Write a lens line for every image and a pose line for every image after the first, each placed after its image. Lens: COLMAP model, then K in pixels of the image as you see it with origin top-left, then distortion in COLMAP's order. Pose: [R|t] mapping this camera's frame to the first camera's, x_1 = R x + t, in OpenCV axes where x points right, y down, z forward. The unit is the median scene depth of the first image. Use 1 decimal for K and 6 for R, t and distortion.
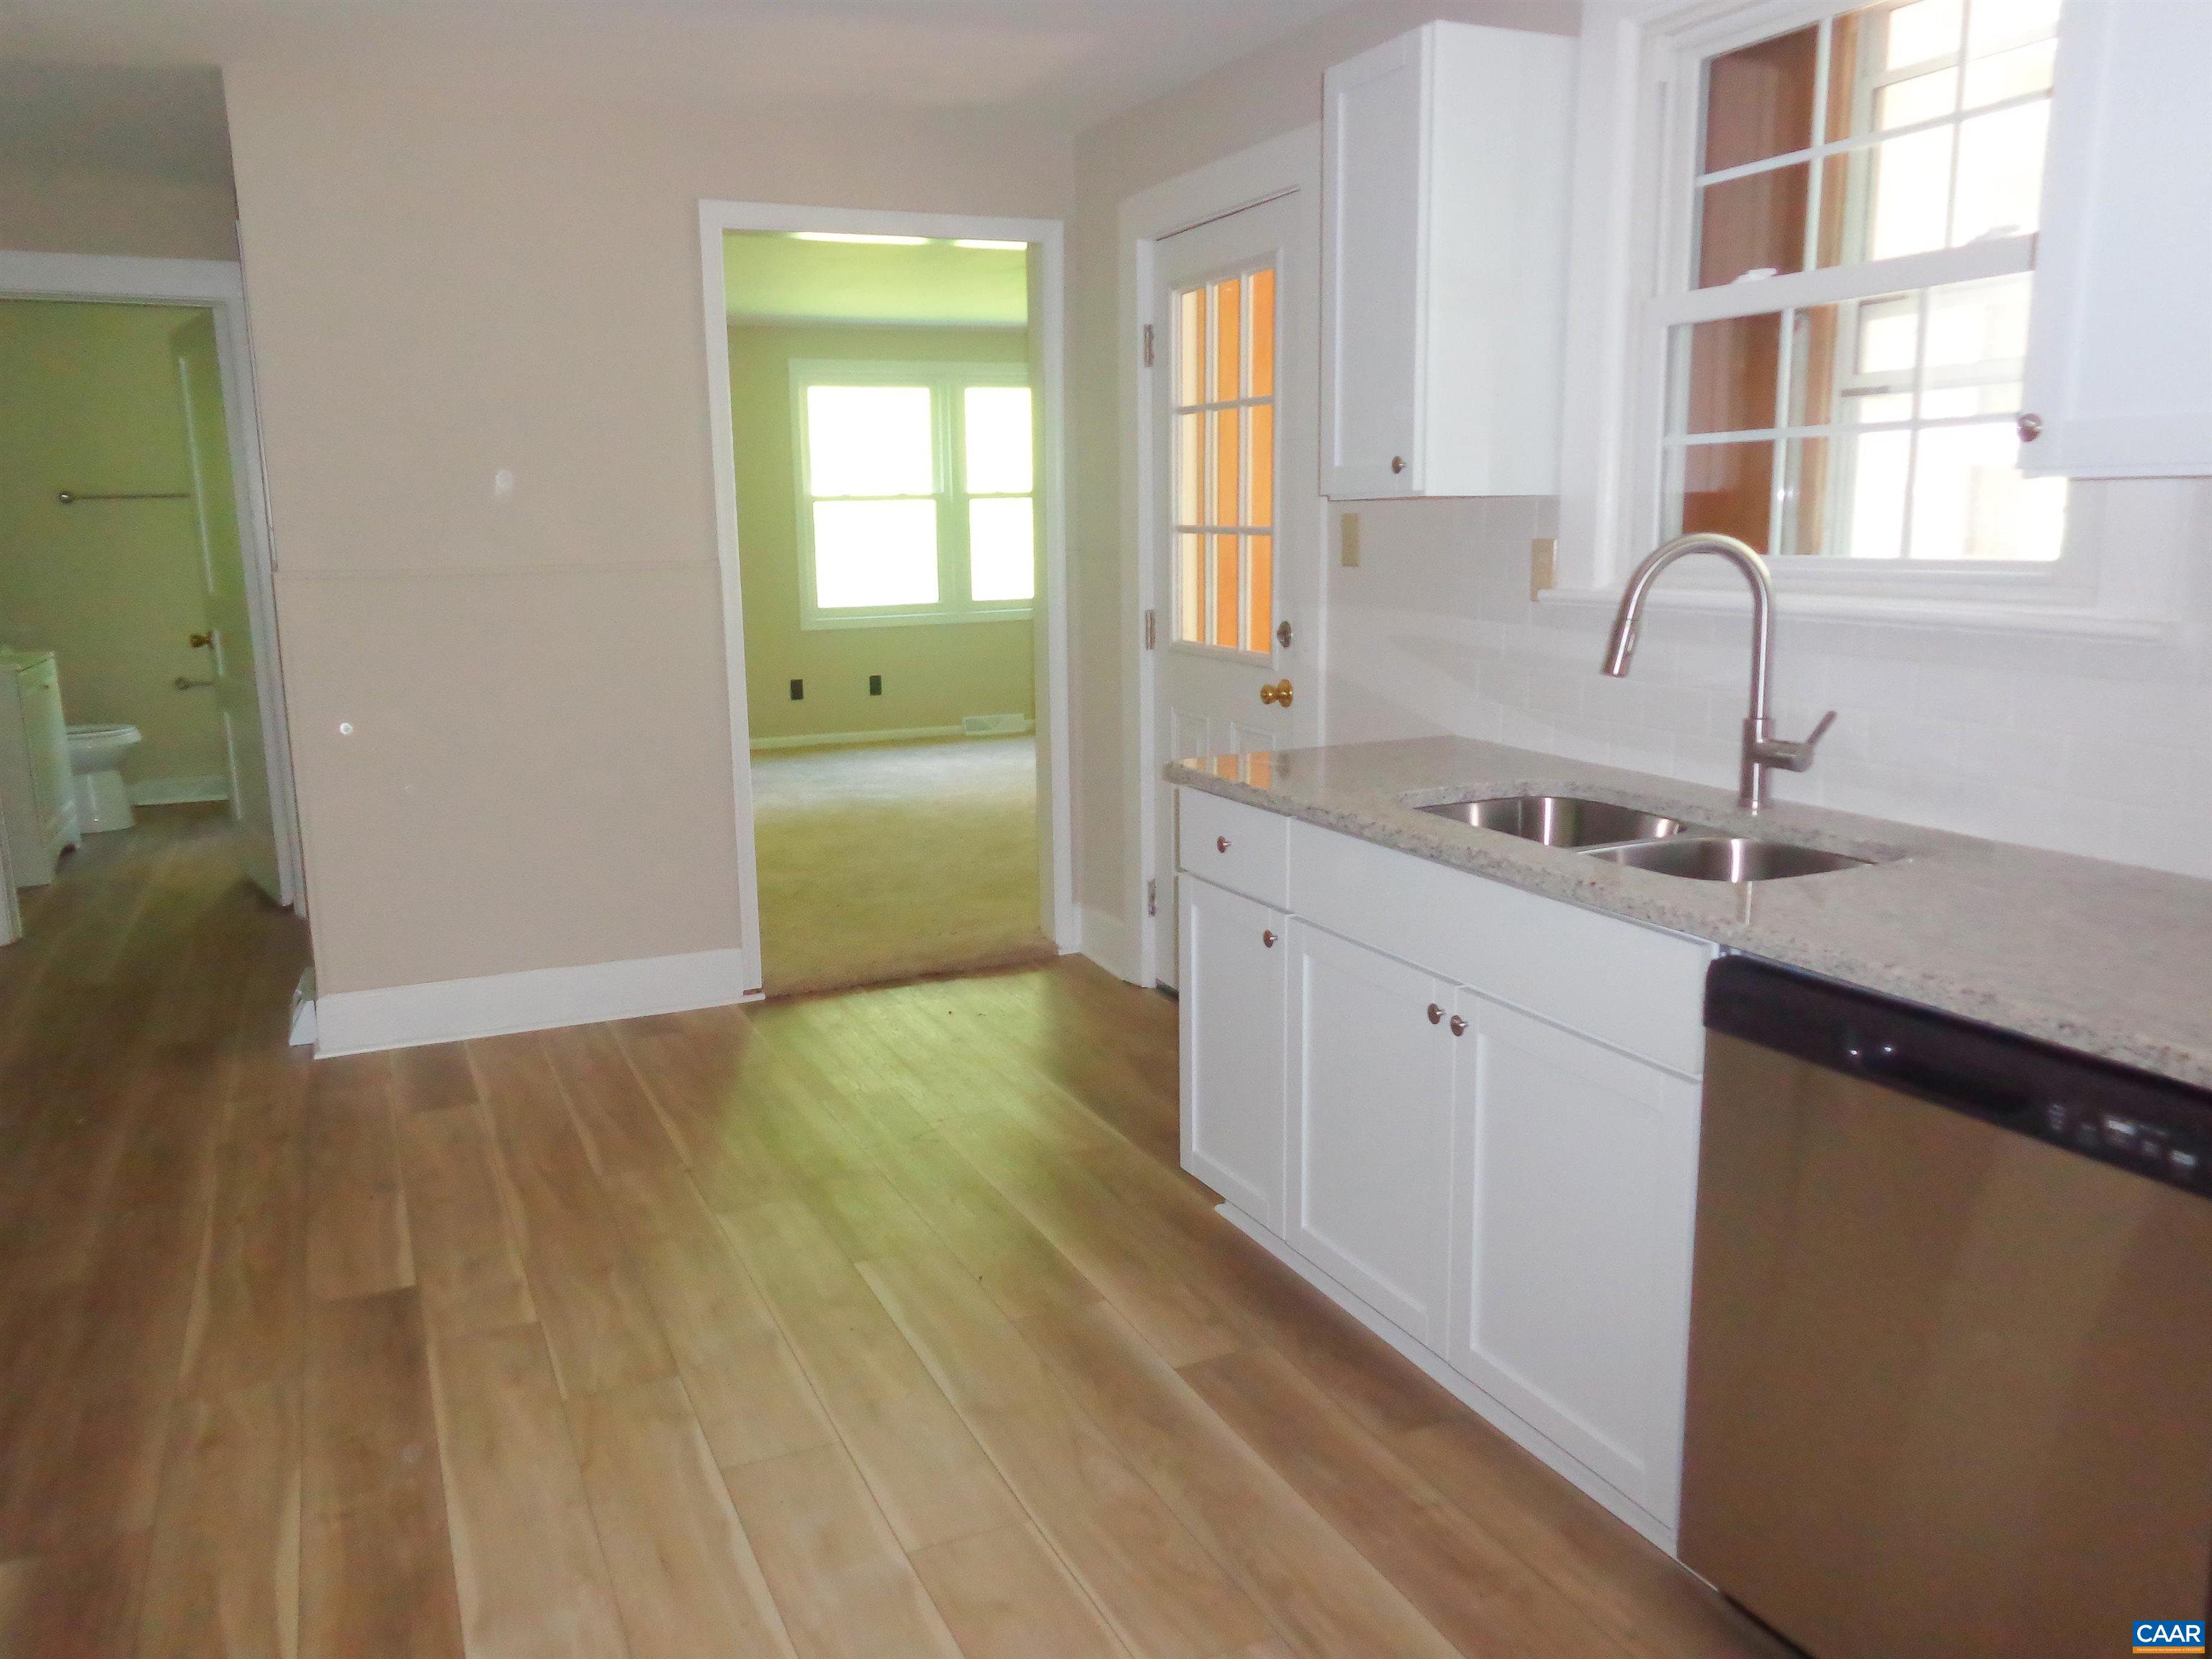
lens RADIAL K [[1638.8, 0, 1106.0], [0, 1638.8, 829.5], [0, 0, 1]] dist [-0.004545, -0.002383]
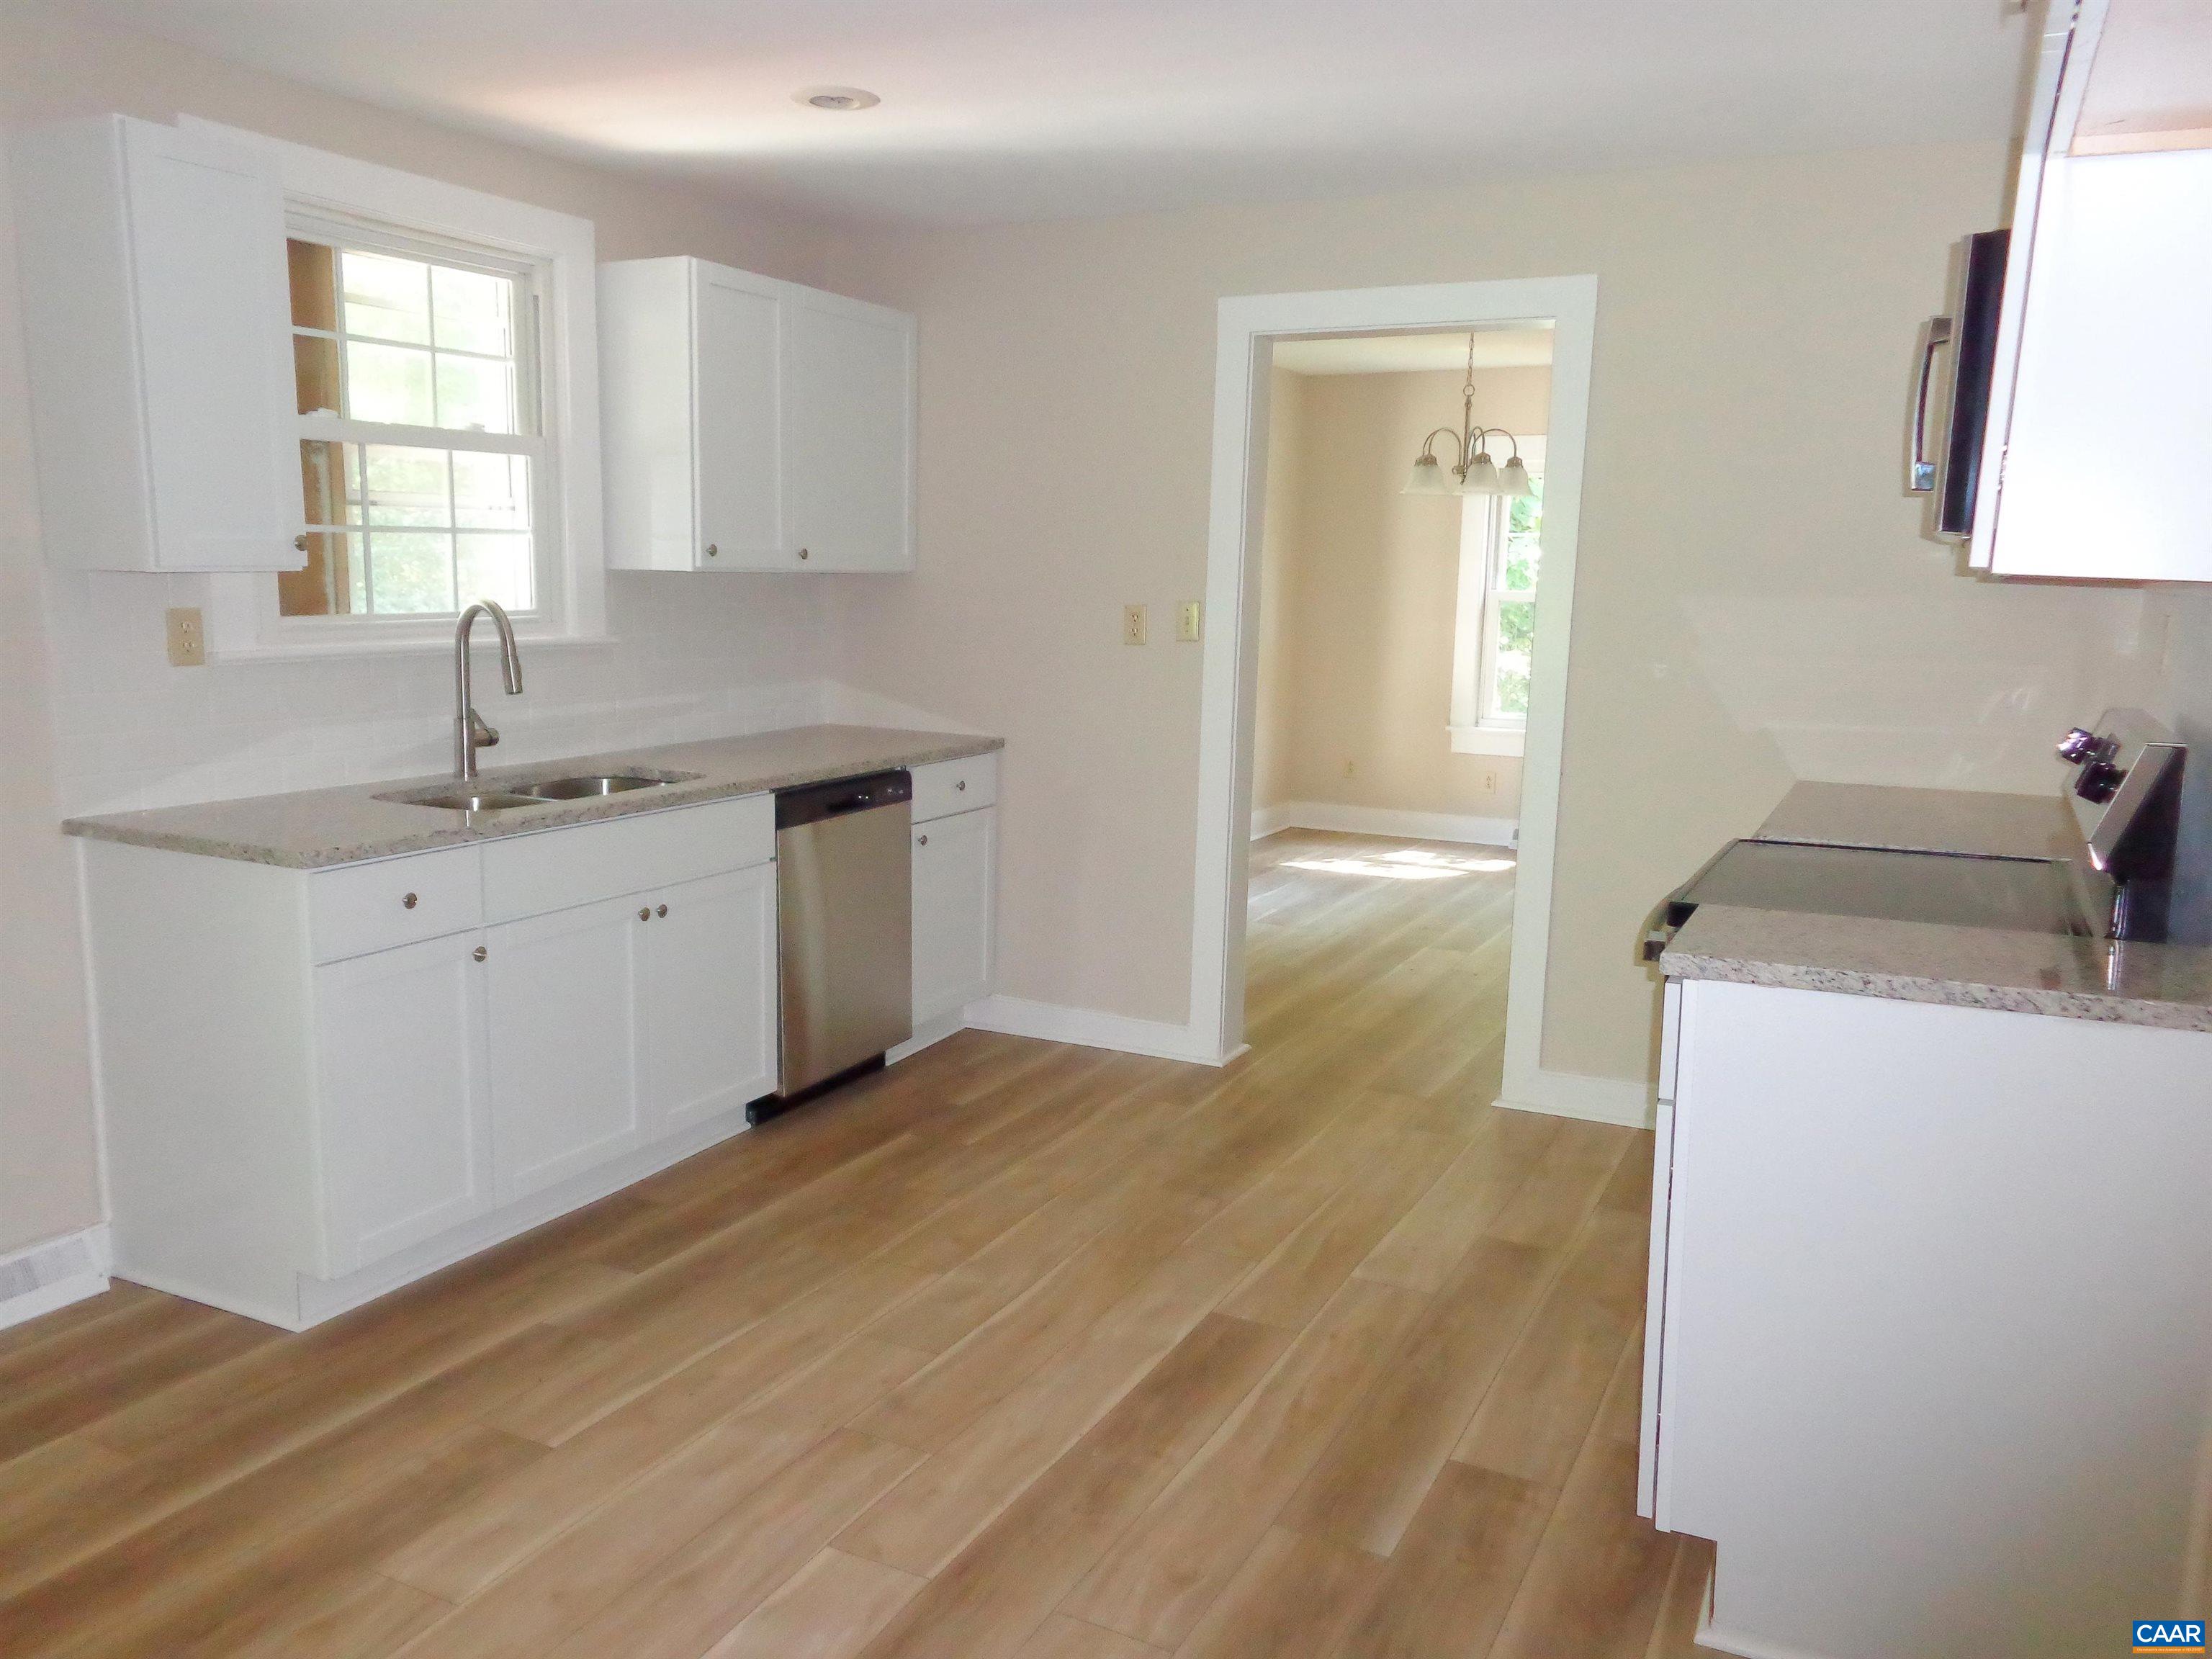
lens RADIAL K [[1709.3, 0, 1106.0], [0, 1709.3, 829.5], [0, 0, 1]] dist [0.006367, -0.000783]
pose [[-0.610949, -0.123679, 0.781950, -1.277898], [0.138152, 0.955910, 0.259133, -0.311535], [-0.779523, 0.266345, -0.566926, 1.523632]]
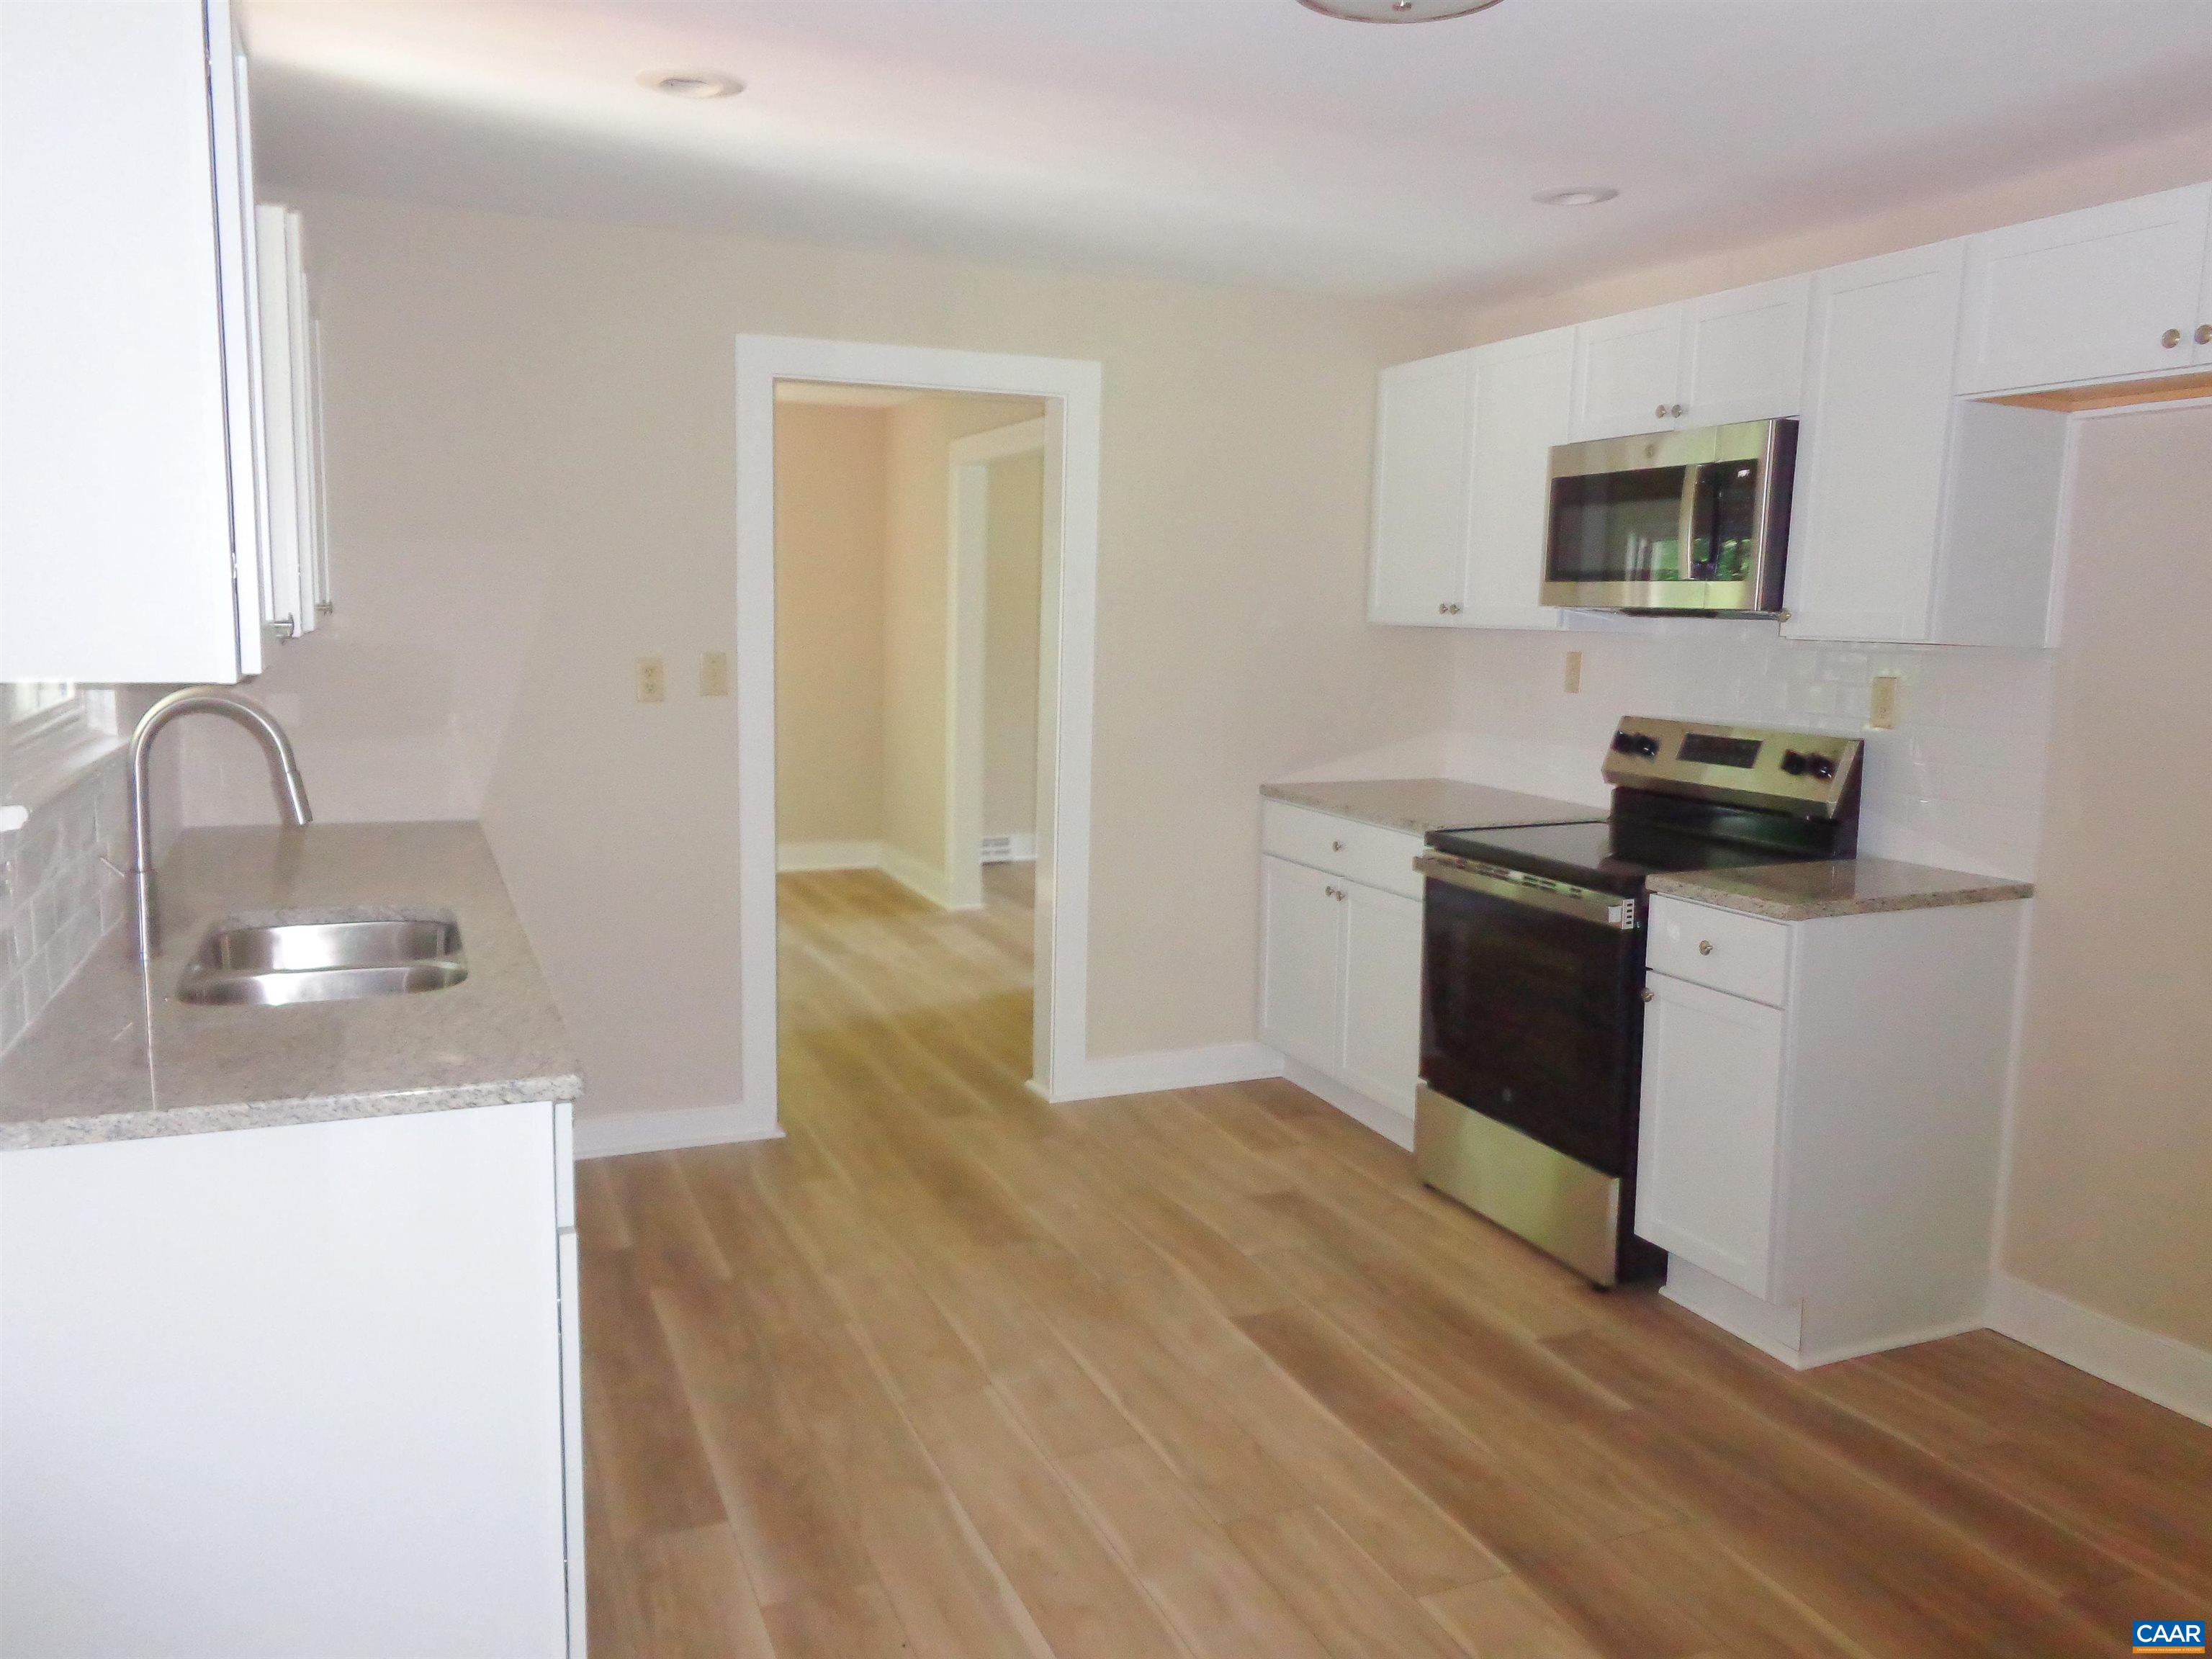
lens RADIAL K [[1703.9, 0, 1106.6], [0, 1703.9, 864.9], [0, 0, 1]] dist [0.013088, 0.003136]
pose [[-0.999146, -0.012272, 0.039448, -0.250958], [0.001920, 0.940039, 0.341062, -0.449997], [-0.041268, 0.340847, -0.939213, 2.044449]]
